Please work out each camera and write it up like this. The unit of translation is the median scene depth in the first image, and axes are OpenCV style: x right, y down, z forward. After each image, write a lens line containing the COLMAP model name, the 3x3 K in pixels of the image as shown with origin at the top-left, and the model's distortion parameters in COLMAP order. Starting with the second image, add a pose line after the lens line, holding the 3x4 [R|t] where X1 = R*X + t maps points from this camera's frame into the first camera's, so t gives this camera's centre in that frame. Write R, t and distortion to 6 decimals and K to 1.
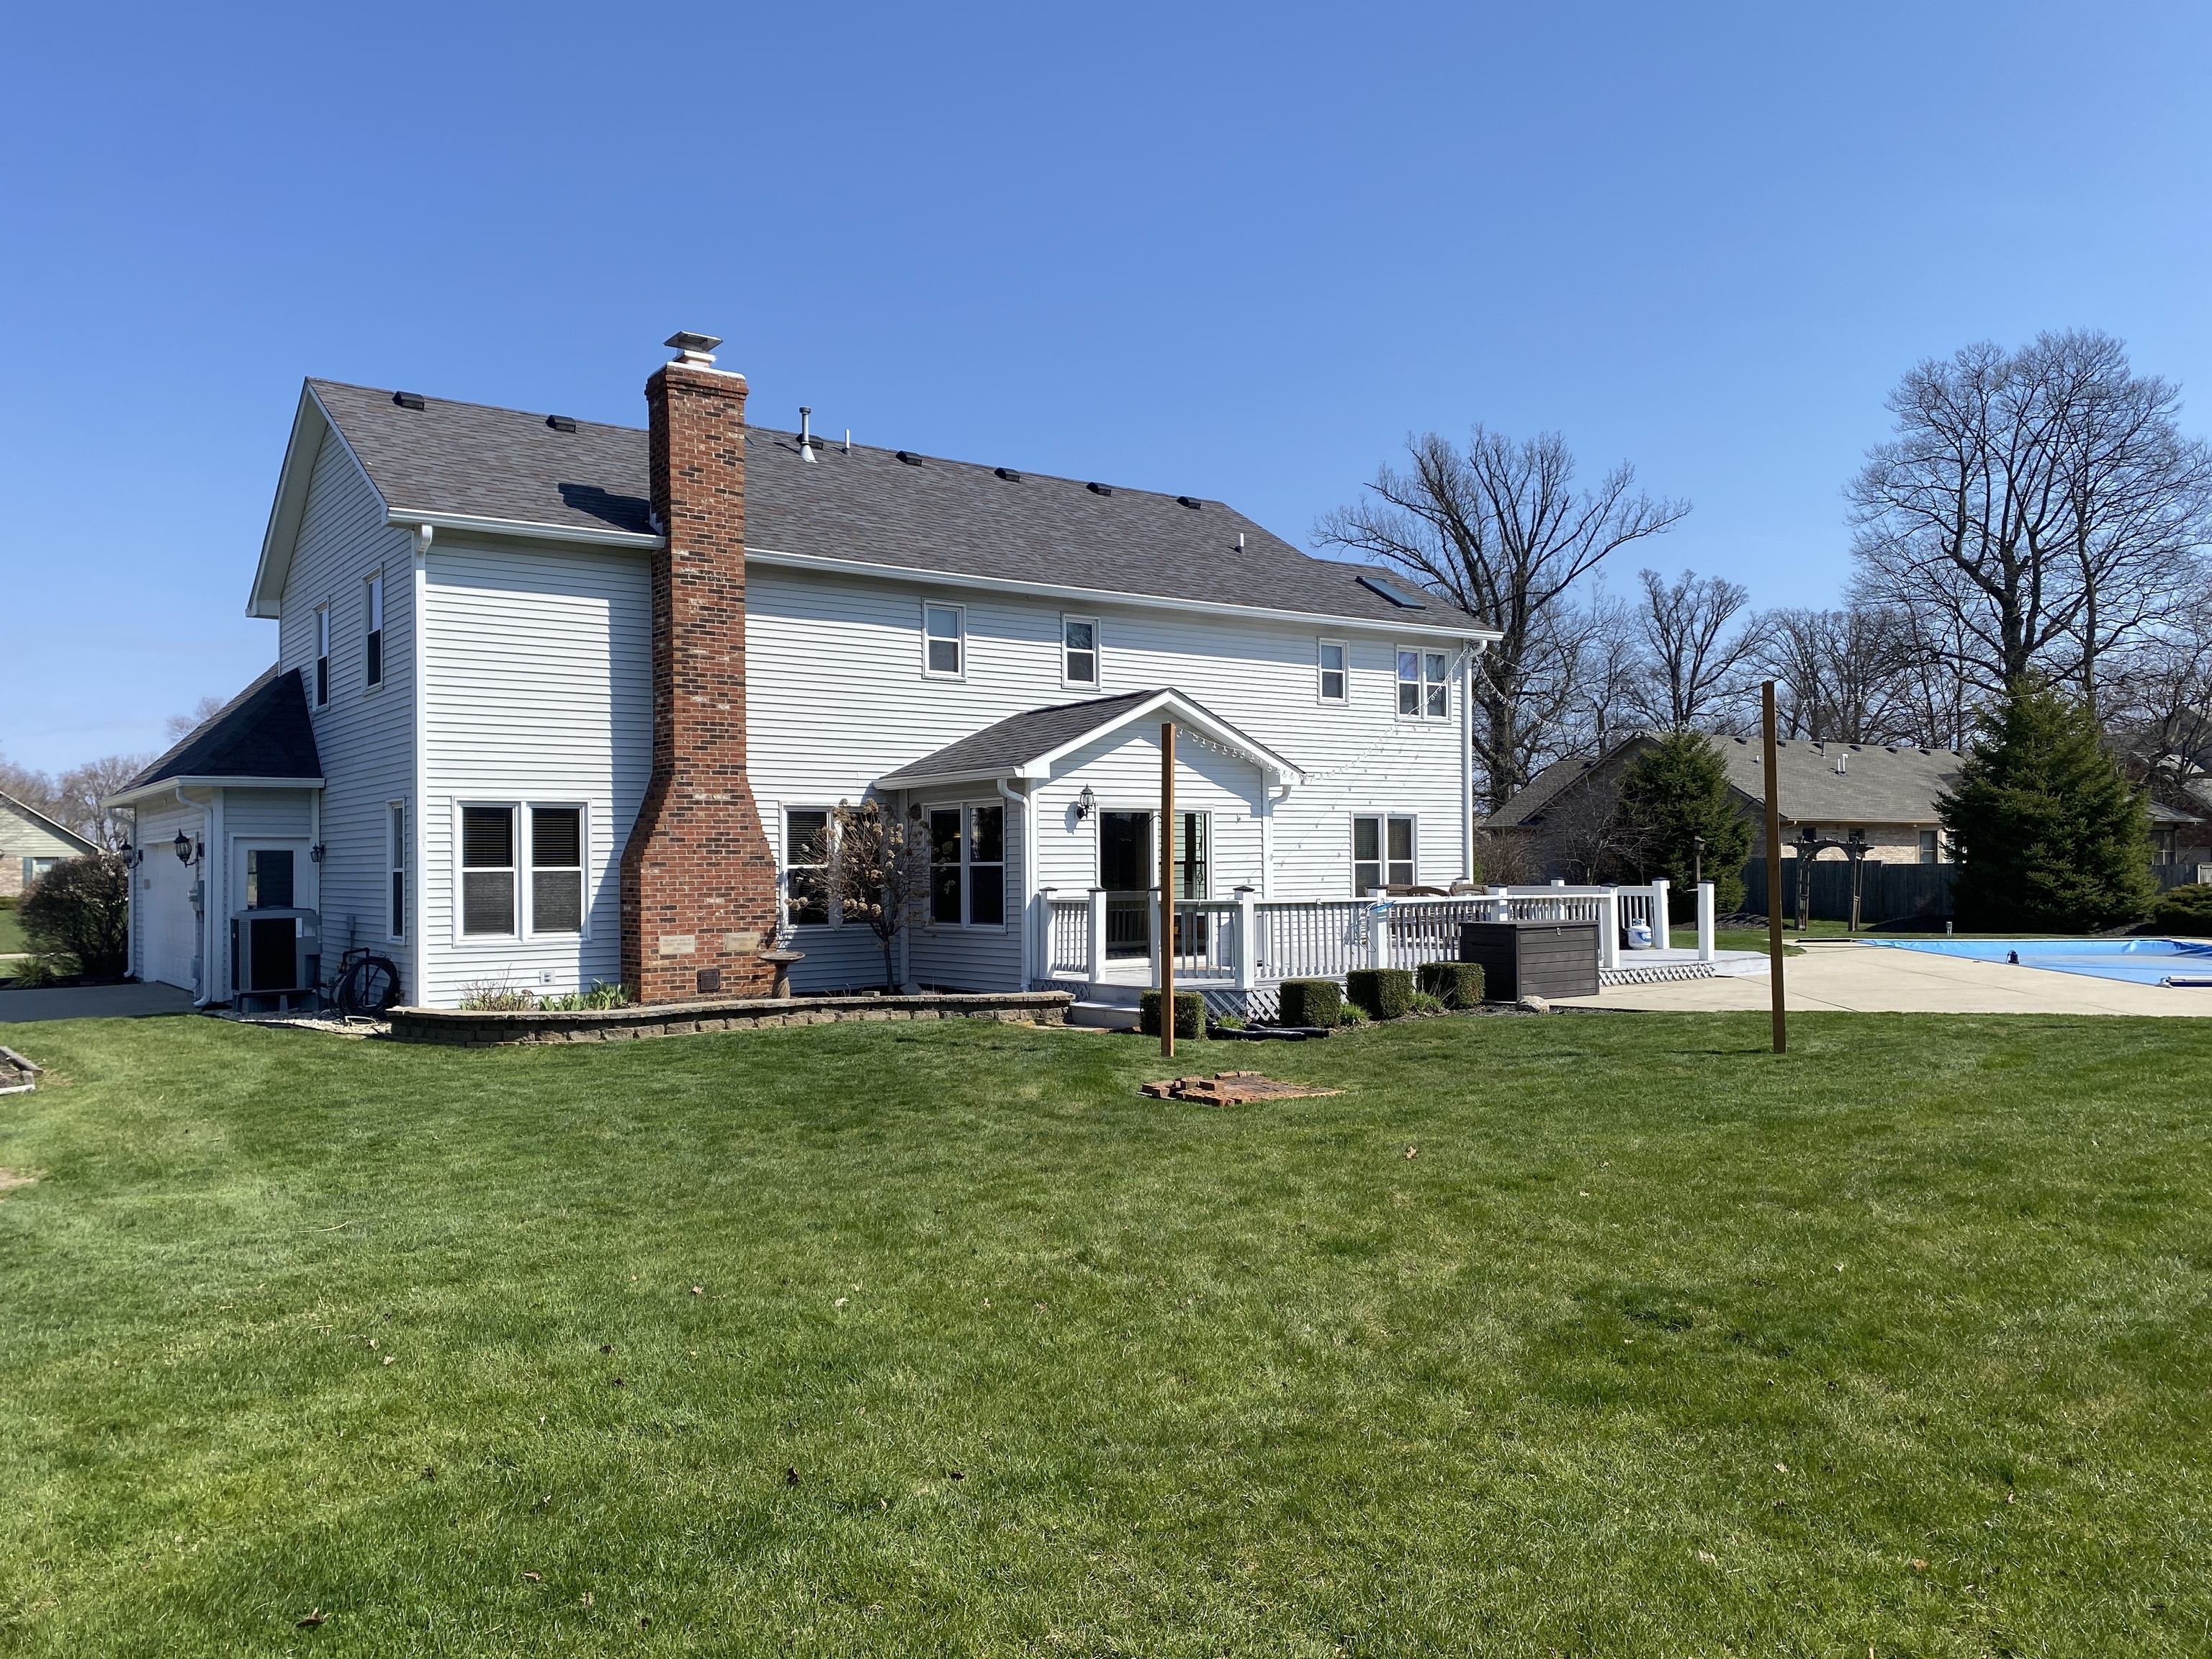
lens RADIAL K [[1690.3, 0, 1114.3], [0, 1690.3, 816.0], [0, 0, 1]] dist [0.052192, -0.053683]
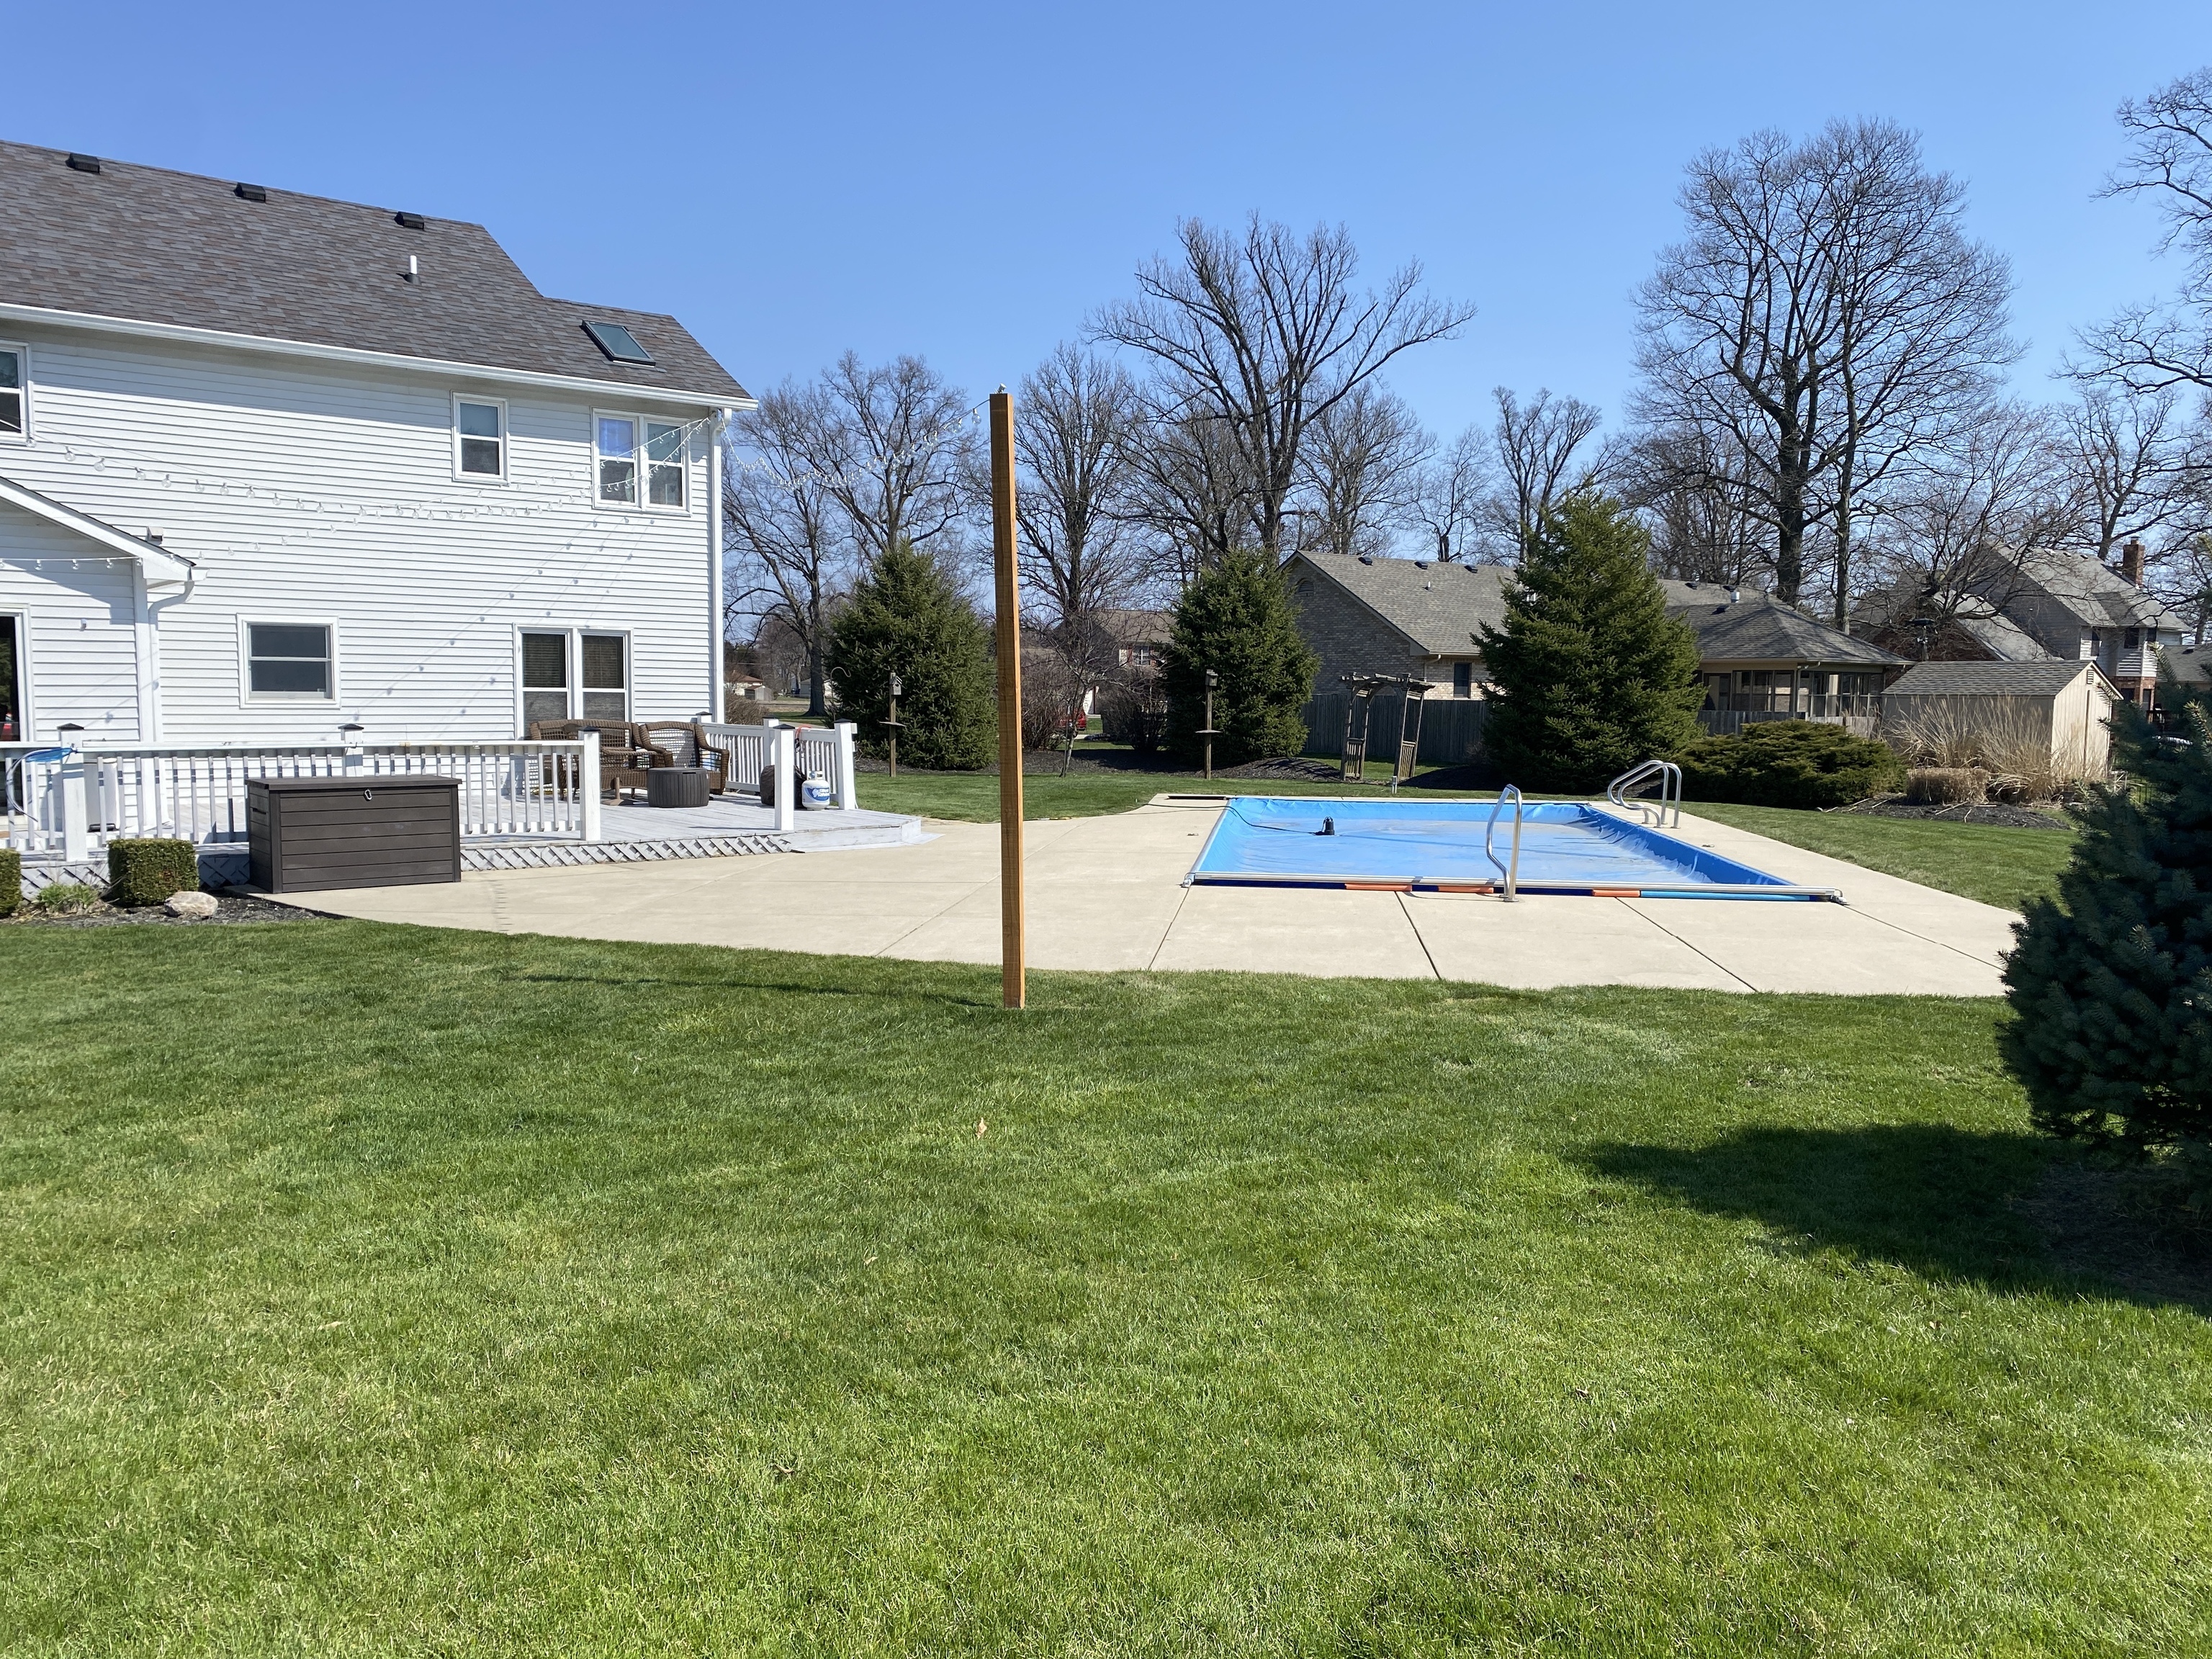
lens RADIAL K [[1690.2, 0, 1174.8], [0, 1690.2, 789.5], [0, 0, 1]] dist [0.061731, -0.056958]
pose [[0.998721, 0.018710, 0.046982, 0.307661], [-0.022792, 0.995867, 0.087914, -0.002171], [-0.045143, -0.088872, 0.995020, 0.153116]]
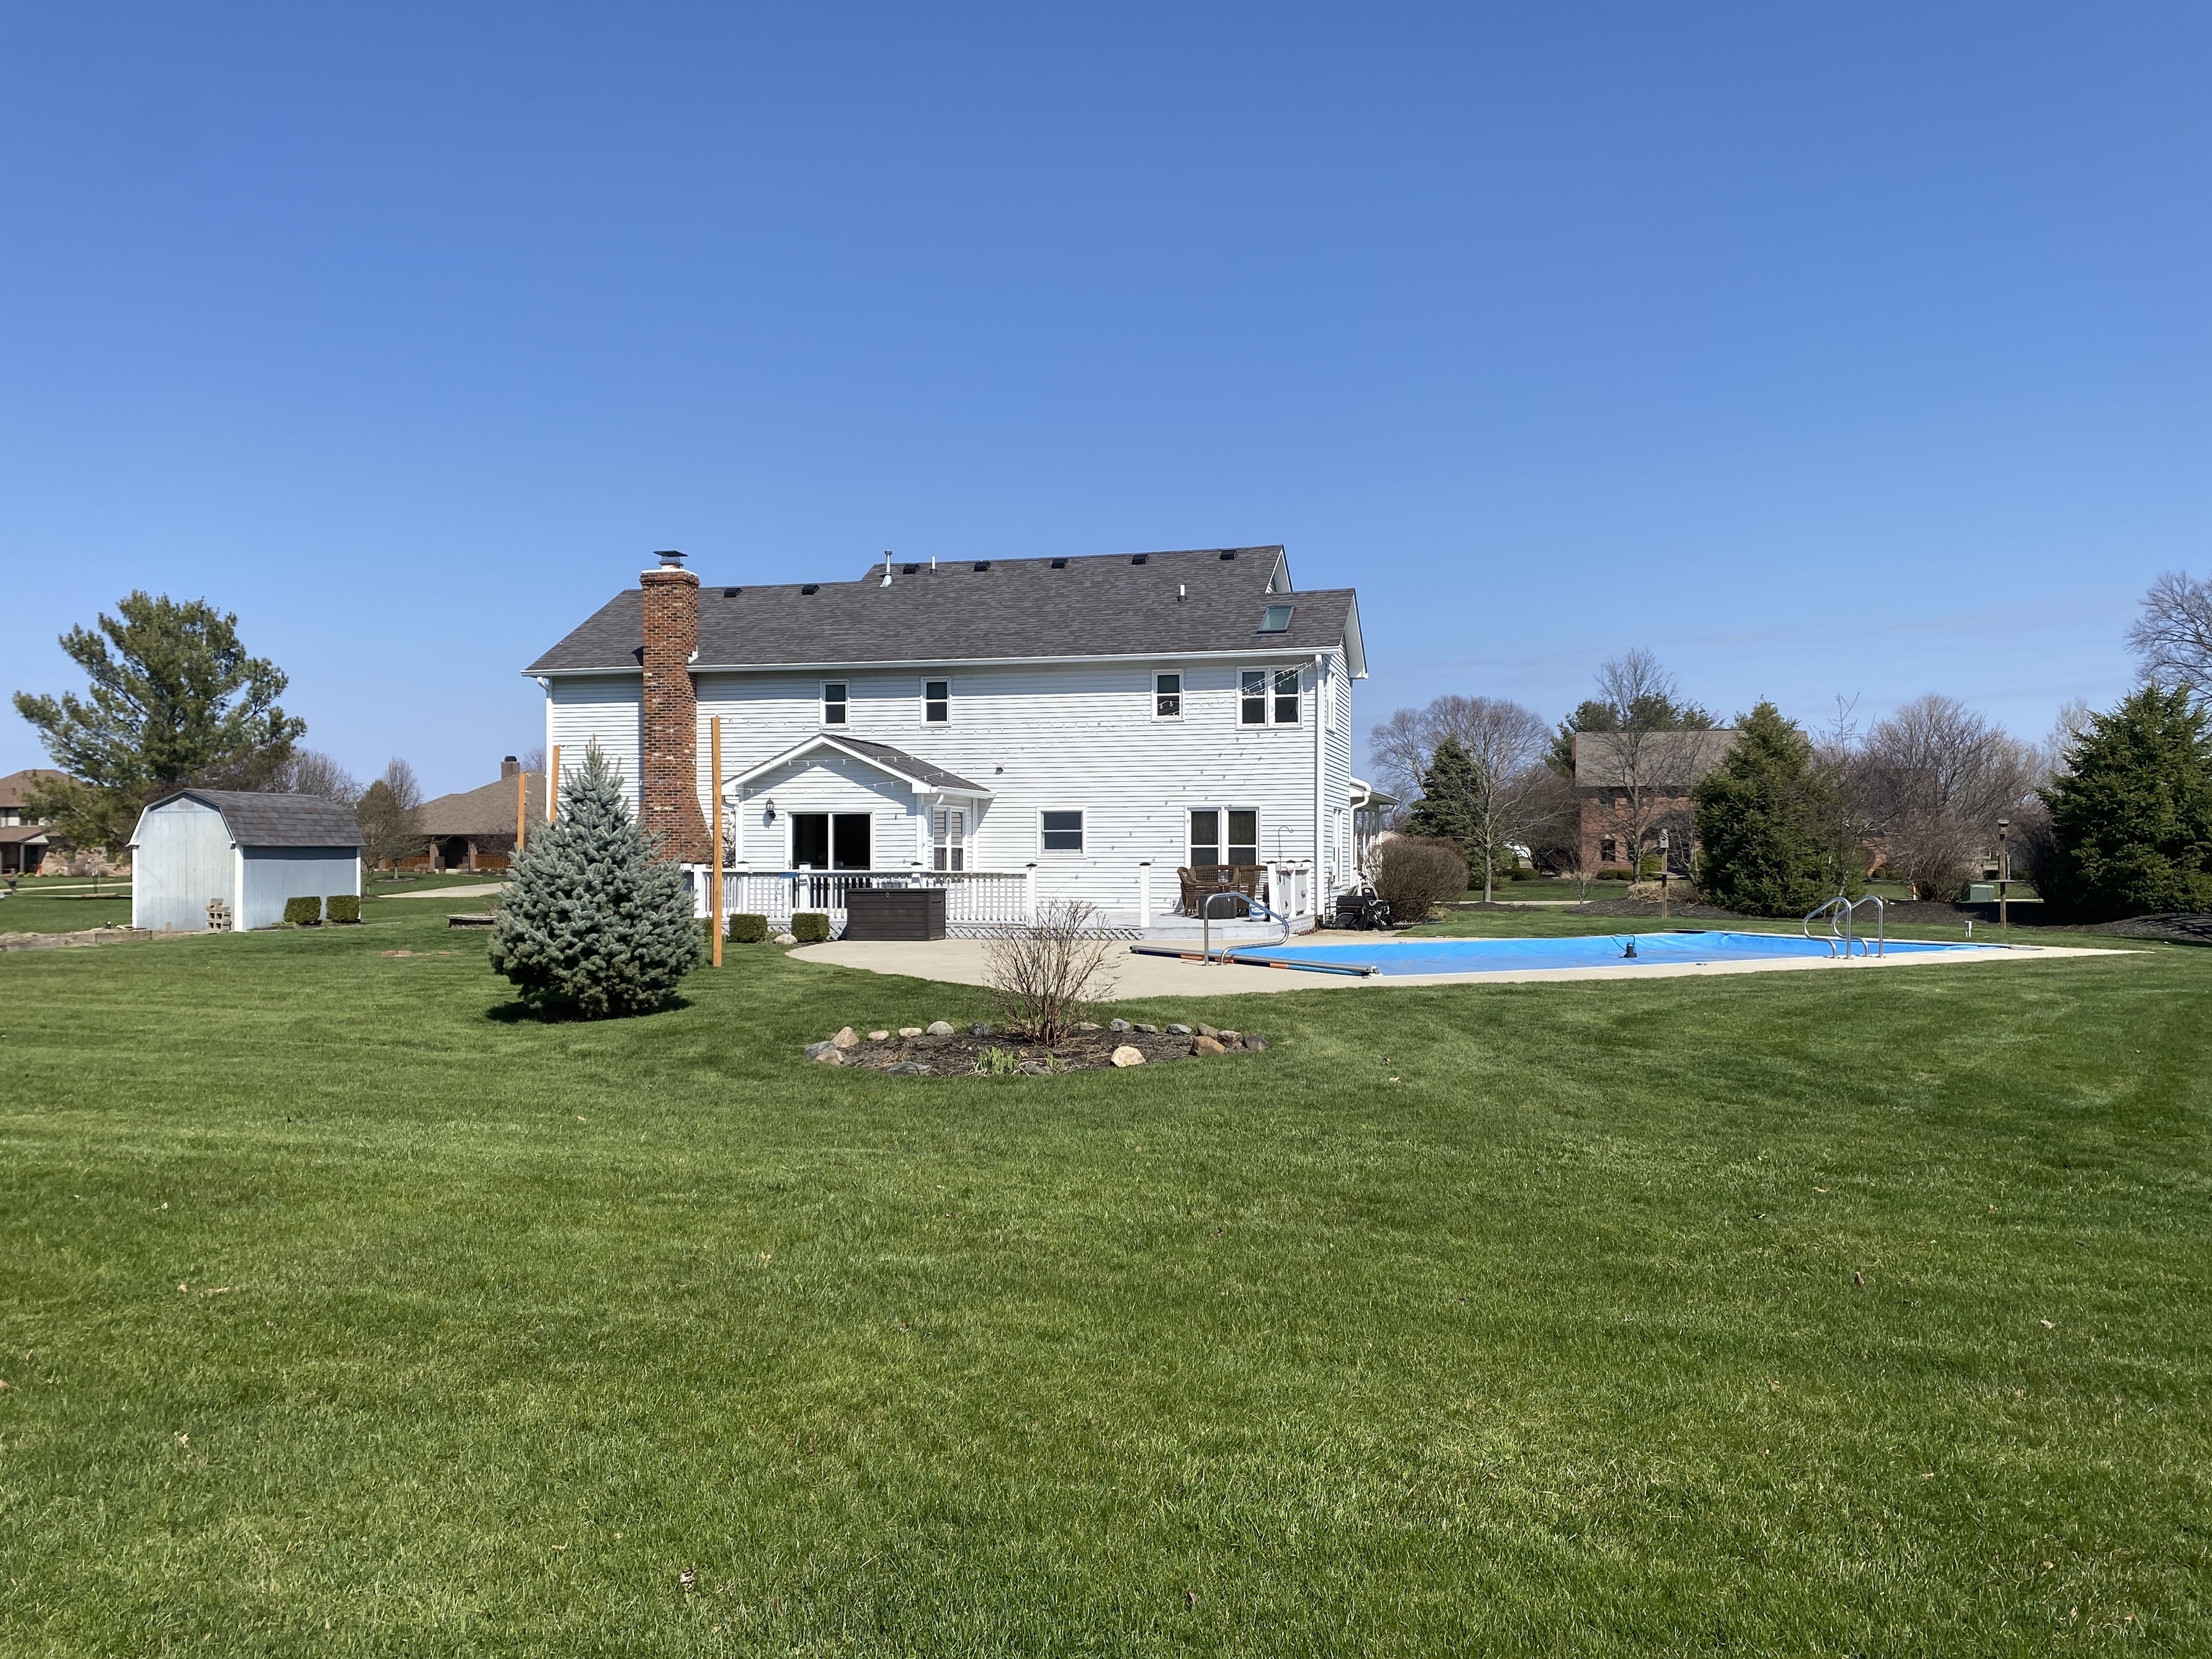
lens RADIAL K [[1690.3, 0, 1114.3], [0, 1690.3, 816.0], [0, 0, 1]] dist [0.052192, -0.053683]
pose [[0.646194, -0.007407, -0.763138, 0.802899], [0.018317, 0.999815, 0.005805, -0.002604], [0.762954, -0.017730, 0.646210, 0.112831]]
